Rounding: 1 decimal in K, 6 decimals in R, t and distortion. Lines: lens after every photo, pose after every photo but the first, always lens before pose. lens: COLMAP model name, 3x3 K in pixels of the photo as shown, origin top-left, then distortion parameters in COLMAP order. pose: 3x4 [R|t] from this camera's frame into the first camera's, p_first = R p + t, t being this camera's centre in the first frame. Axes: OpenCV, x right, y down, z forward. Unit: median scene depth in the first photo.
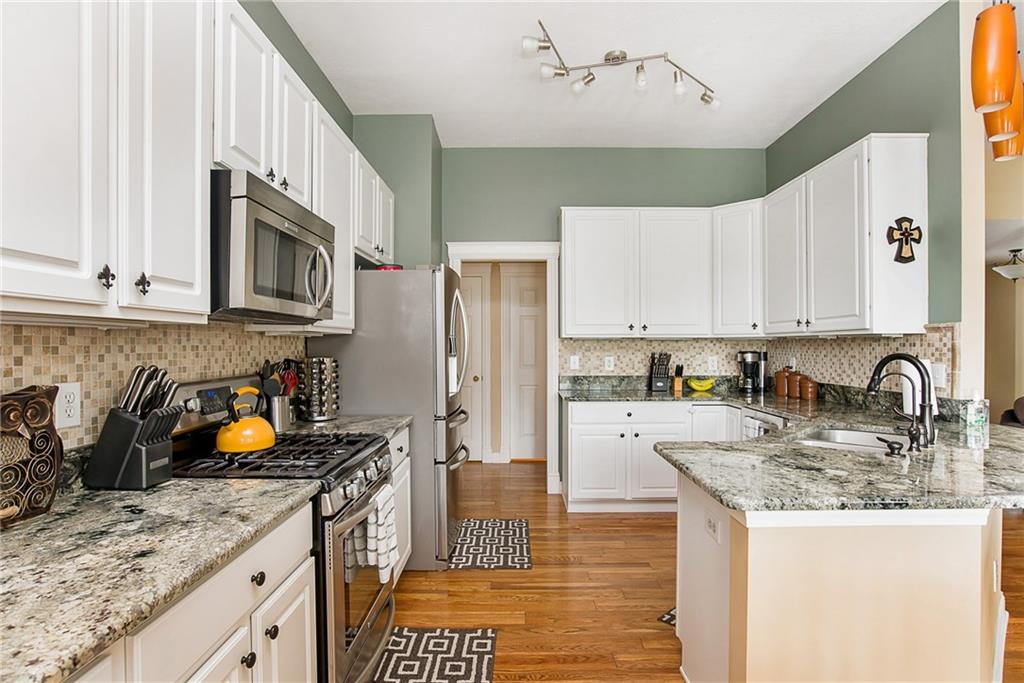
lens RADIAL K [[527.0, 0, 518.4], [0, 527.0, 348.1], [0, 0, 1]] dist [-0.051283, 0.023068]
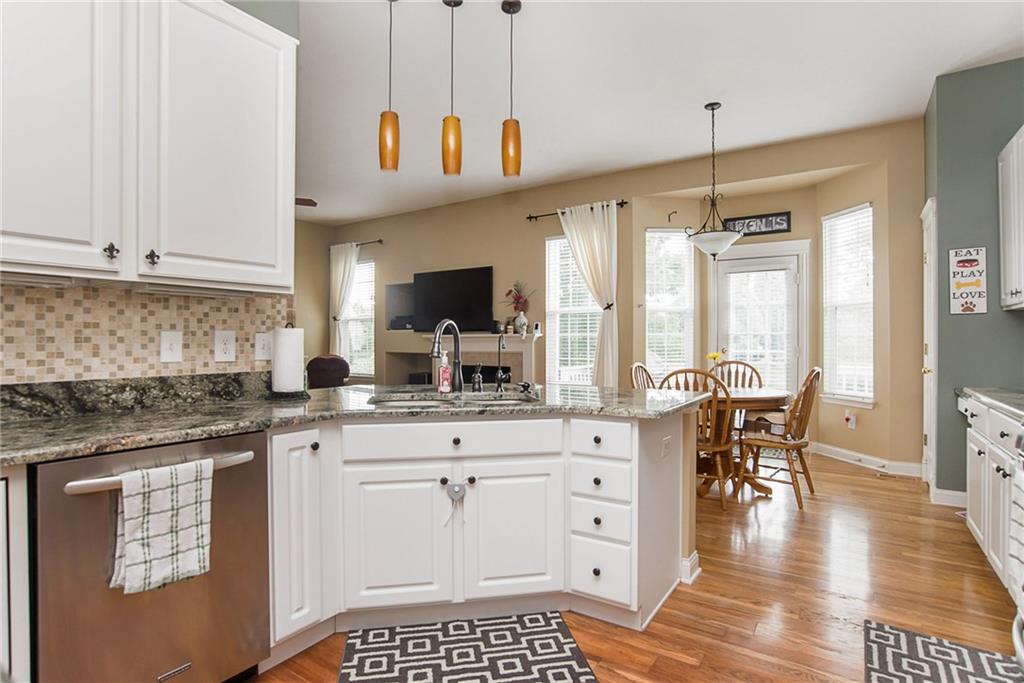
lens RADIAL K [[527.0, 0, 520.6], [0, 527.0, 338.0], [0, 0, 1]] dist [-0.051283, 0.023068]
pose [[-0.836559, 0.006265, 0.547841, -0.022689], [0.006880, 0.999976, -0.000931, 0.030760], [-0.547834, 0.002990, -0.836582, 1.100035]]
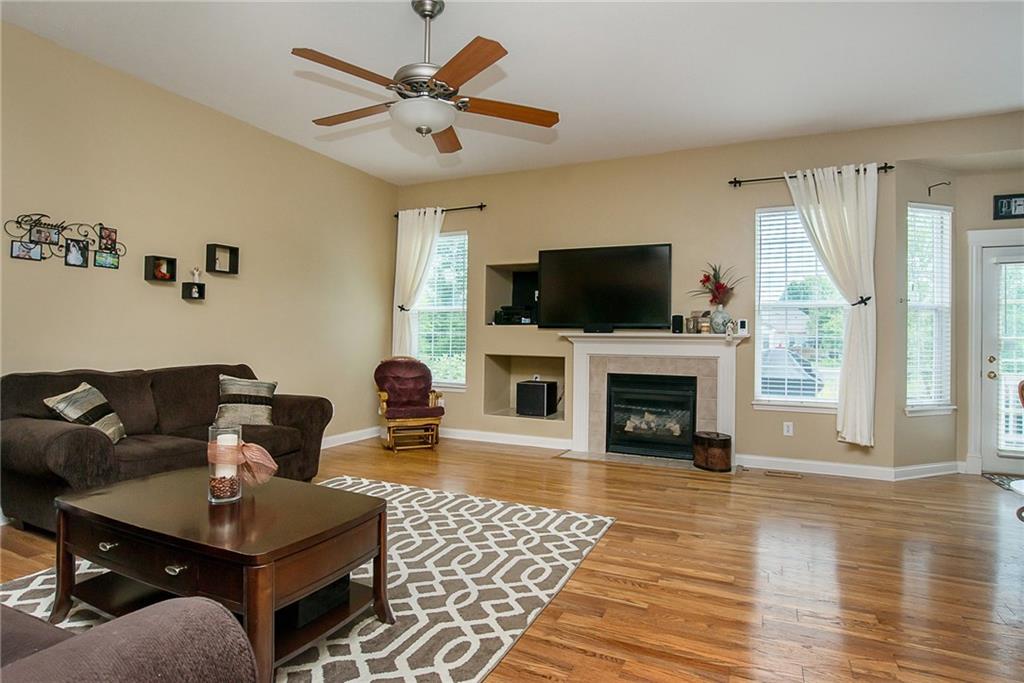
lens RADIAL K [[527.0, 0, 519.6], [0, 527.0, 332.2], [0, 0, 1]] dist [-0.051283, 0.023068]
pose [[-0.908907, -0.006783, 0.416944, 0.849723], [-0.009741, 0.999940, -0.004968, 0.022959], [-0.416886, -0.008577, -0.908918, 1.045327]]
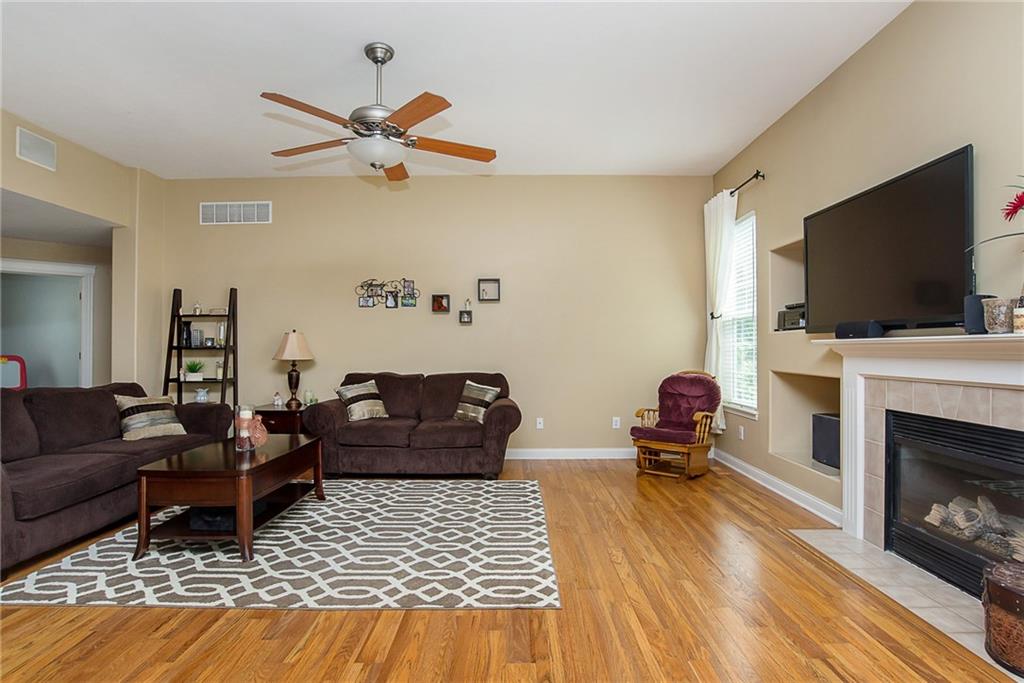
lens RADIAL K [[527.0, 0, 522.8], [0, 527.0, 342.6], [0, 0, 1]] dist [-0.051283, 0.023068]
pose [[-0.013890, 0.011398, 0.999839, 0.436982], [0.007091, 0.999911, -0.011300, 0.028193], [-0.999878, 0.006933, -0.013970, 0.181324]]
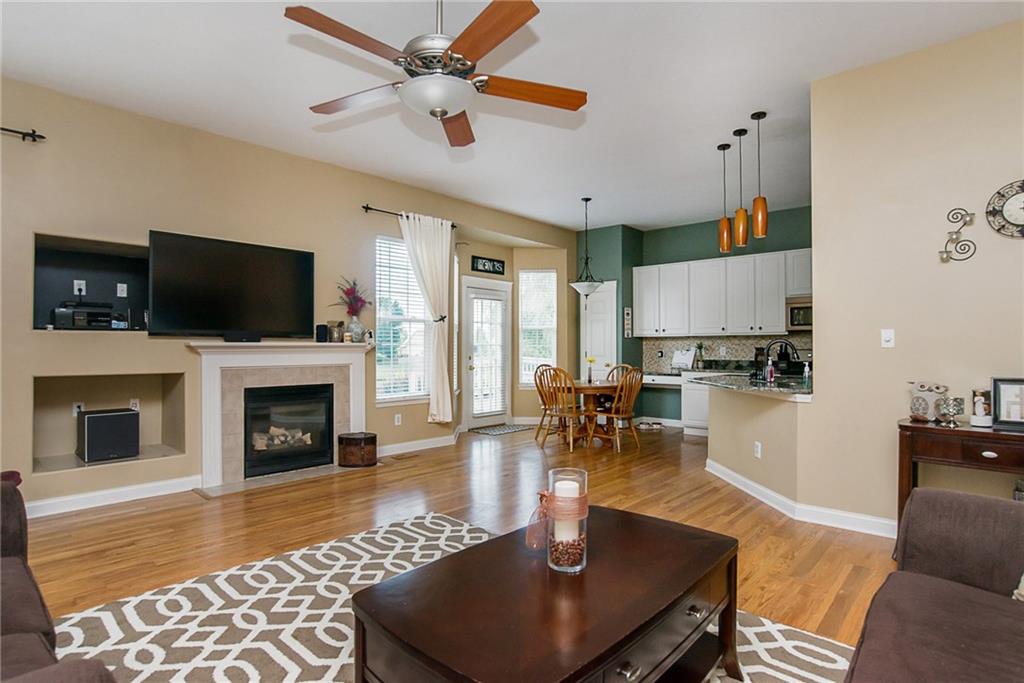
lens RADIAL K [[527.0, 0, 507.3], [0, 527.0, 345.8], [0, 0, 1]] dist [-0.051283, 0.023068]
pose [[-0.679205, -0.000315, -0.733948, 1.733241], [-0.002795, 0.999994, 0.002157, 0.019813], [0.733943, 0.003517, -0.679202, 0.930412]]
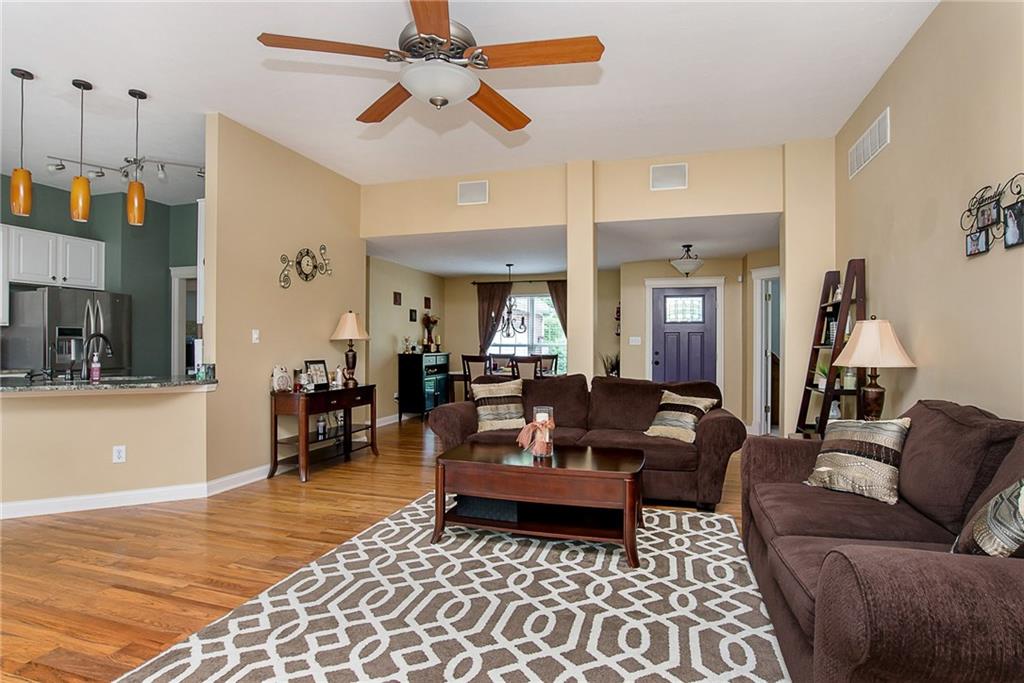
lens RADIAL K [[527.0, 0, 510.8], [0, 527.0, 345.2], [0, 0, 1]] dist [-0.051283, 0.023068]
pose [[0.953930, 0.007989, -0.299924, 1.579628], [-0.009812, 0.999941, -0.004572, 0.027839], [0.299870, 0.007304, 0.953952, -0.179841]]
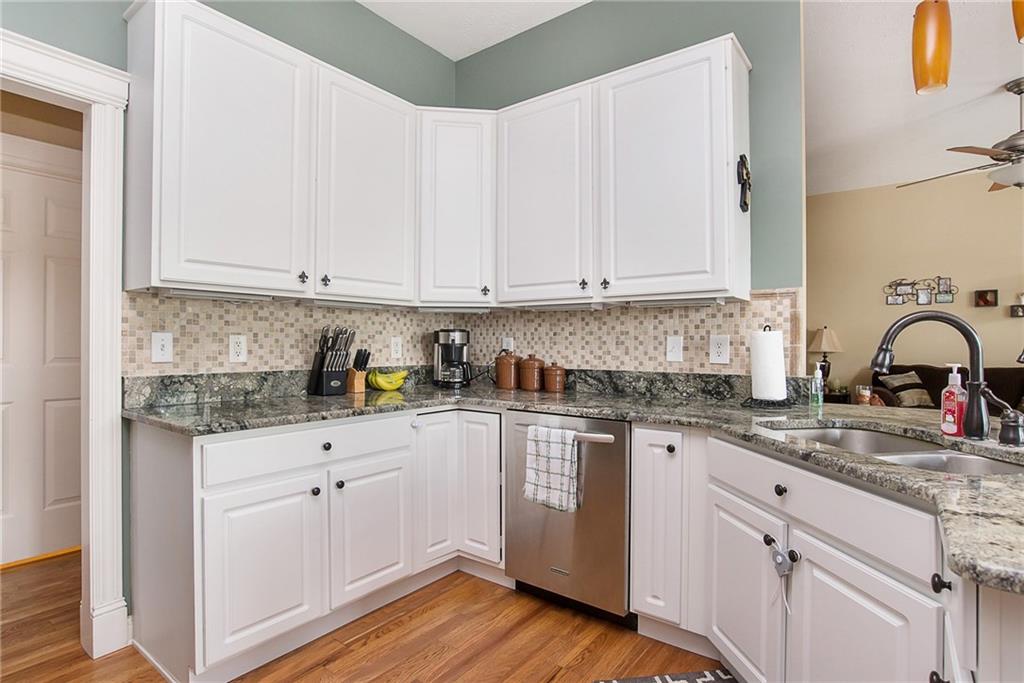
lens RADIAL K [[527.0, 0, 510.2], [0, 527.0, 339.2], [0, 0, 1]] dist [-0.051283, 0.023068]
pose [[0.603551, 0.008270, 0.797281, -0.086661], [0.000269, 0.999944, -0.010576, 0.031505], [-0.797324, 0.006598, 0.603515, 0.599417]]
